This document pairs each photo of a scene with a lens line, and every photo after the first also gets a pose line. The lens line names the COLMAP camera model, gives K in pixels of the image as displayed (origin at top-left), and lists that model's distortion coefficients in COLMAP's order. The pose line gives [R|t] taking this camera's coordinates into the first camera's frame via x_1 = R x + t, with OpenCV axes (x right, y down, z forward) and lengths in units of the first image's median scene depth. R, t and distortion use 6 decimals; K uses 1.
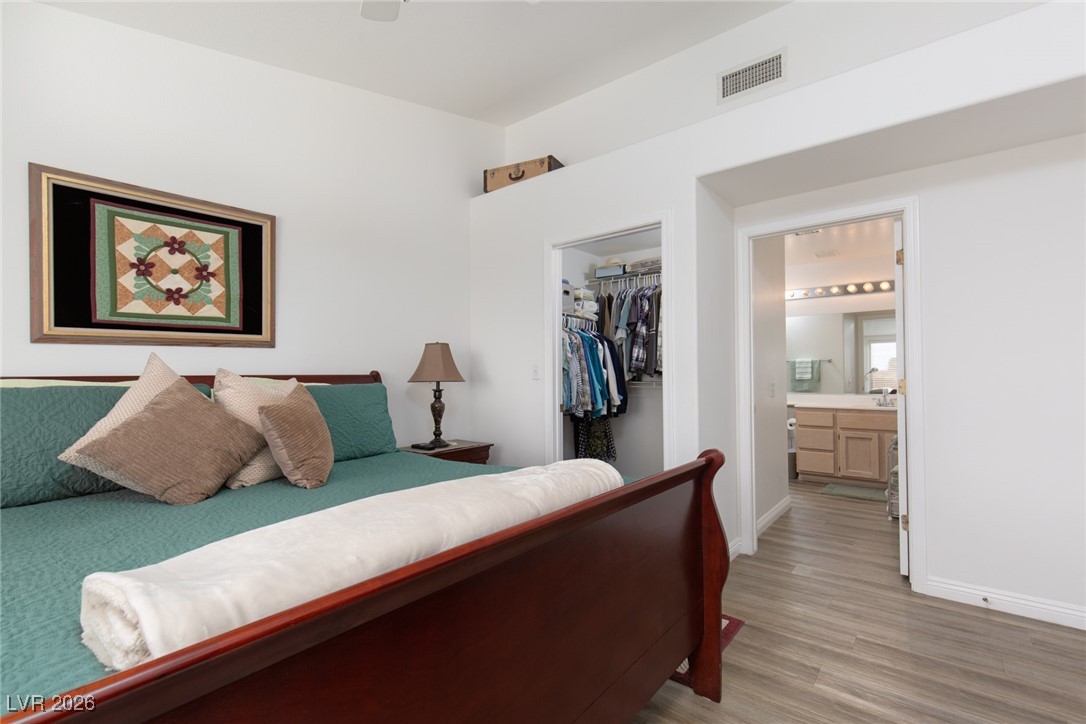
lens RADIAL K [[495.2, 0, 546.7], [0, 495.2, 368.4], [0, 0, 1]] dist [0.009814, -0.001920]
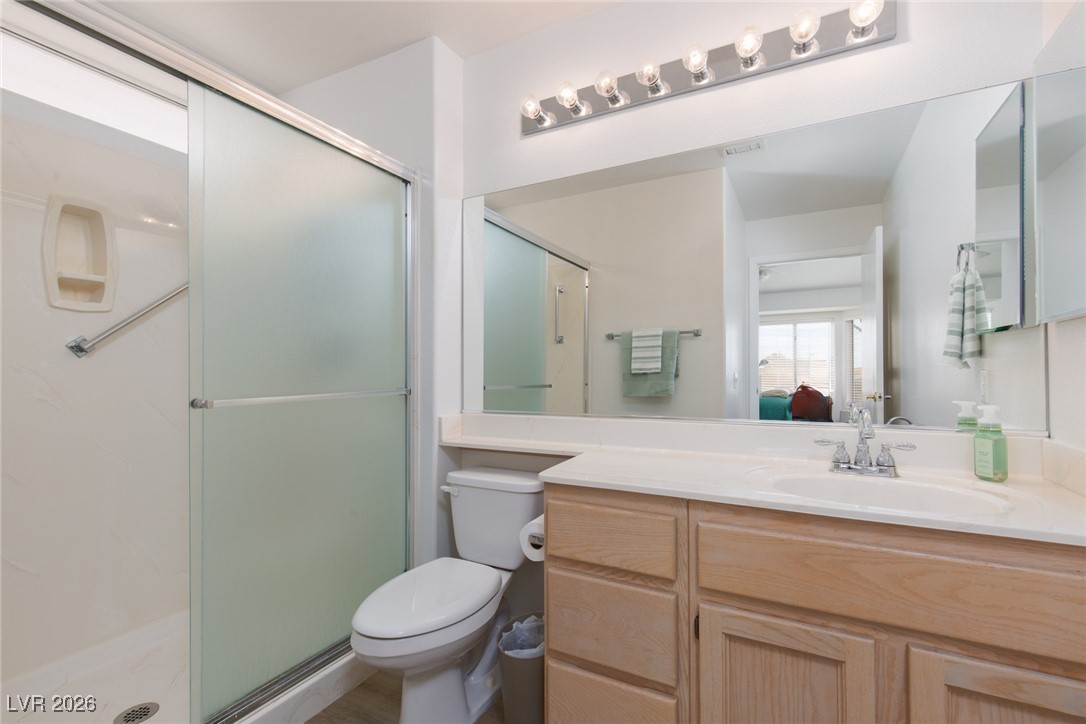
lens RADIAL K [[495.2, 0, 544.4], [0, 495.2, 364.0], [0, 0, 1]] dist [0.009814, -0.001920]
pose [[0.983066, 0.005602, 0.183167, 0.393553], [-0.005305, 0.999984, -0.002112, 0.018452], [-0.183175, 0.001104, 0.983080, 0.651315]]
